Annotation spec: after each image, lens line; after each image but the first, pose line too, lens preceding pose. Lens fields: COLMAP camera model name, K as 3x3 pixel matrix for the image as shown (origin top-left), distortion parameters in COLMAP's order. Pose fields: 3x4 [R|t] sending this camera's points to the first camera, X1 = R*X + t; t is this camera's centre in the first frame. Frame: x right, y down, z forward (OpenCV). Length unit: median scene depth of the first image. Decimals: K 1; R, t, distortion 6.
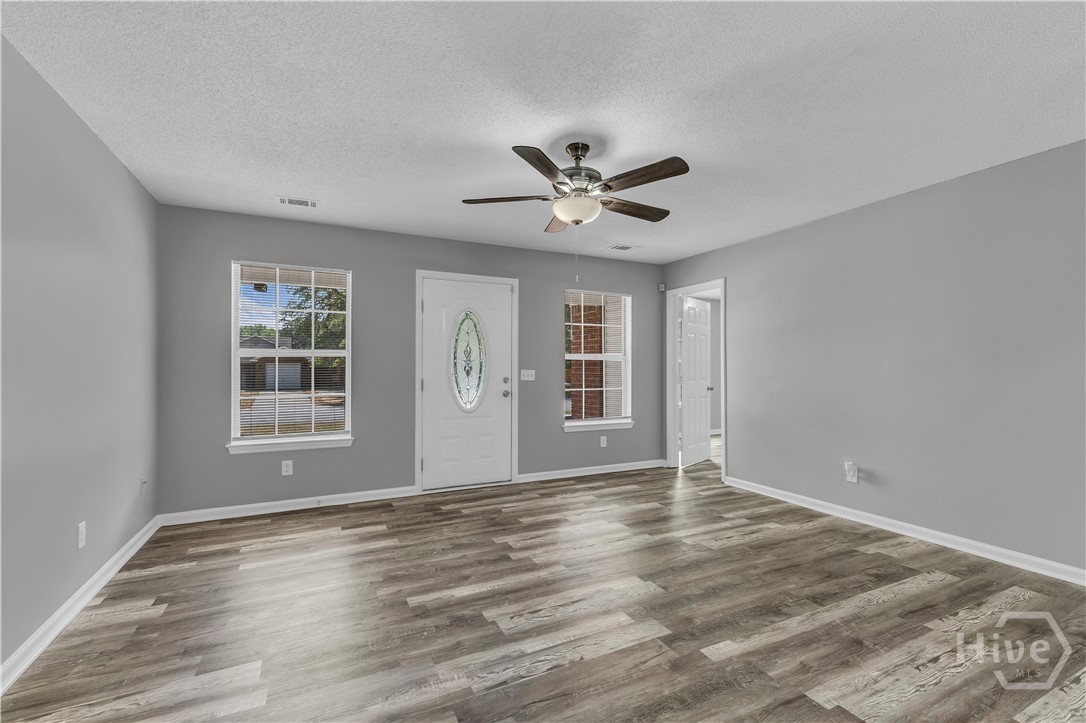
lens RADIAL K [[477.0, 0, 542.3], [0, 477.0, 363.6], [0, 0, 1]] dist [0.012291, -0.001178]
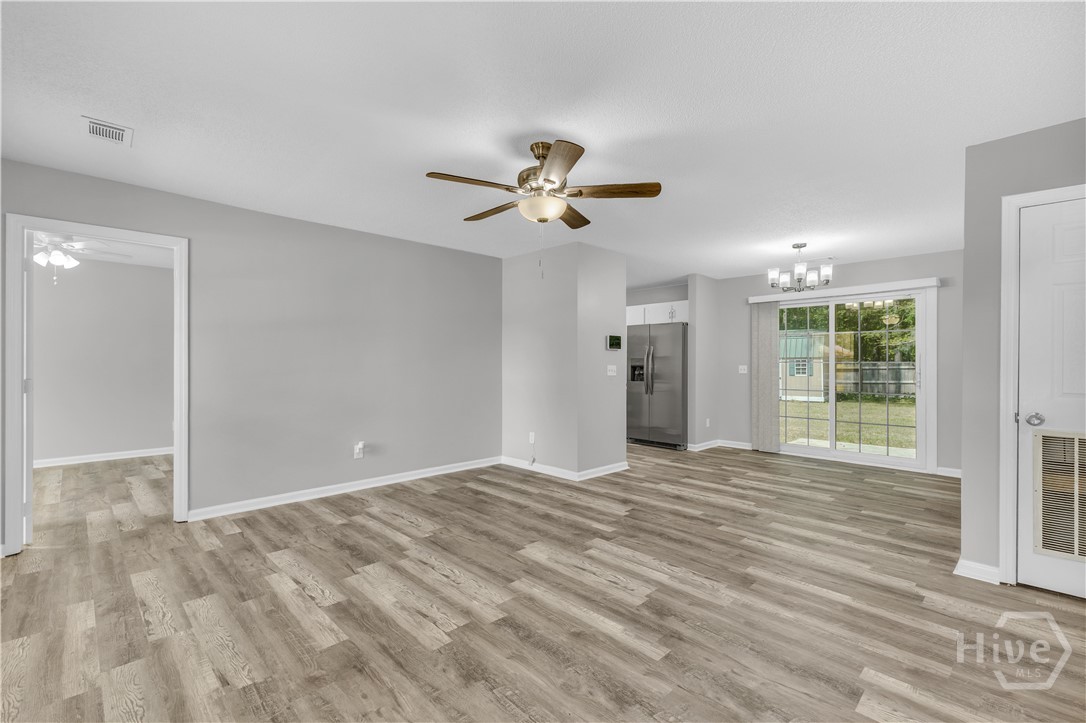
lens RADIAL K [[477.0, 0, 547.1], [0, 477.0, 353.7], [0, 0, 1]] dist [0.012291, -0.001178]
pose [[-0.324713, 0.018545, 0.945631, -0.907722], [-0.010846, 0.999669, -0.023329, 0.012196], [-0.945751, -0.017831, -0.324404, 1.339103]]
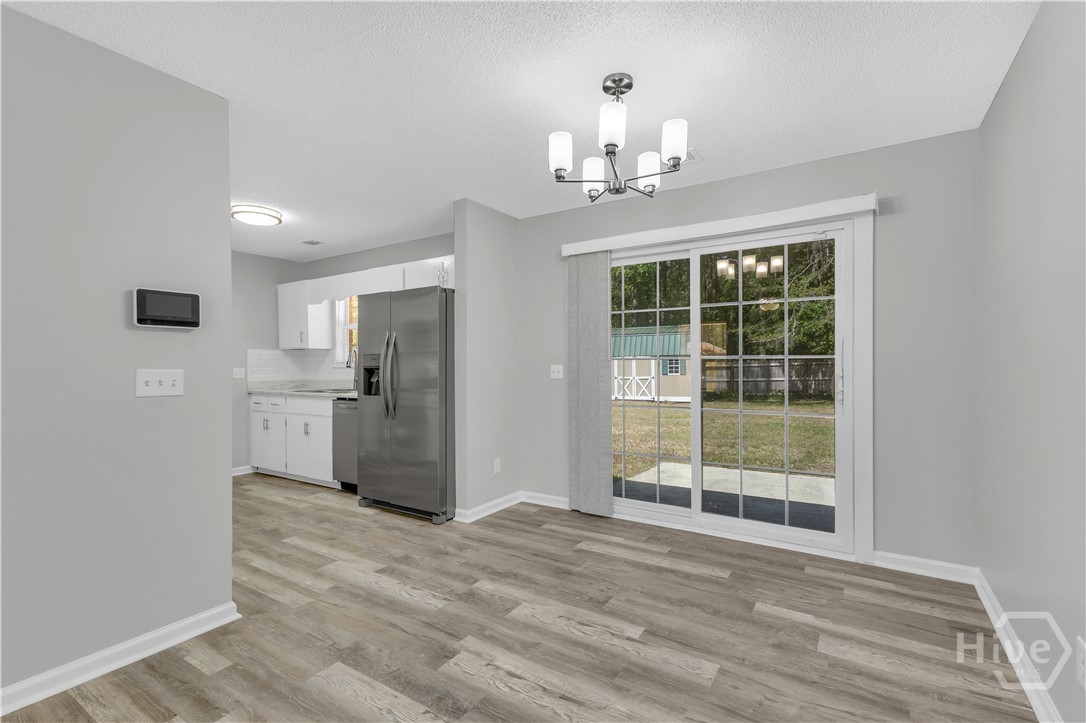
lens RADIAL K [[477.0, 0, 544.6], [0, 477.0, 365.8], [0, 0, 1]] dist [0.012291, -0.001178]
pose [[-0.511220, -0.006464, 0.859425, -0.086927], [-0.005506, 0.999976, 0.004247, 0.000324], [-0.859432, -0.002561, -0.511244, 0.314001]]
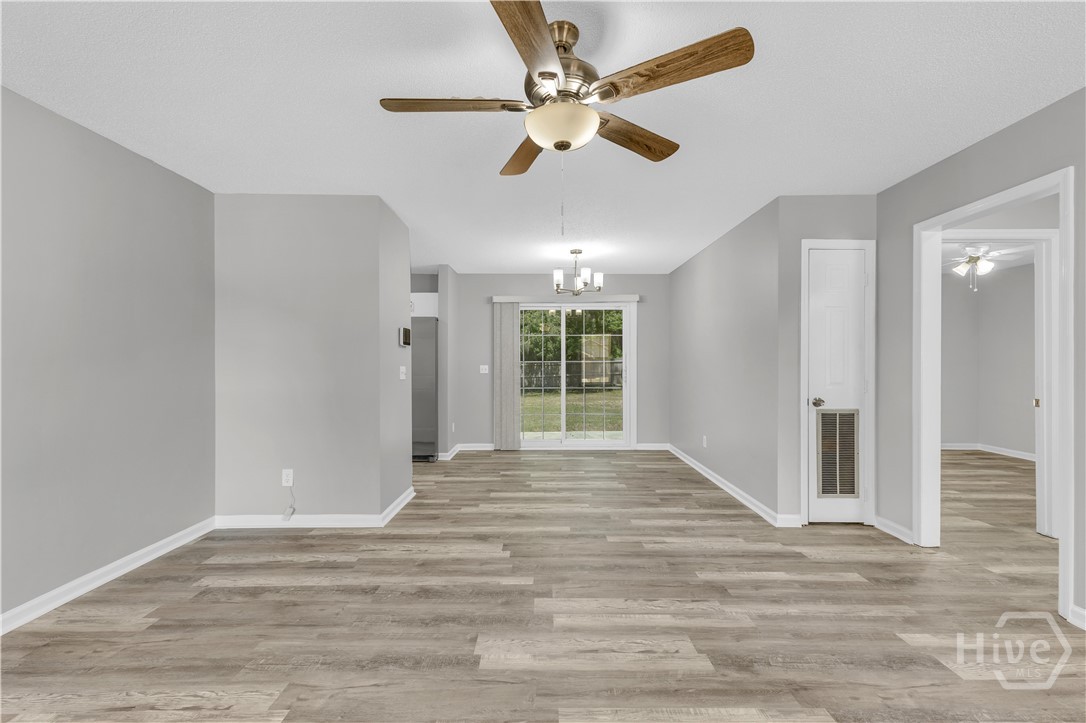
lens RADIAL K [[477.0, 0, 546.1], [0, 477.0, 354.6], [0, 0, 1]] dist [0.012291, -0.001178]
pose [[-0.903627, 0.009882, 0.428205, -0.194669], [-0.001621, 0.999648, -0.026492, 0.015007], [-0.428316, -0.024633, -0.903293, 1.635912]]
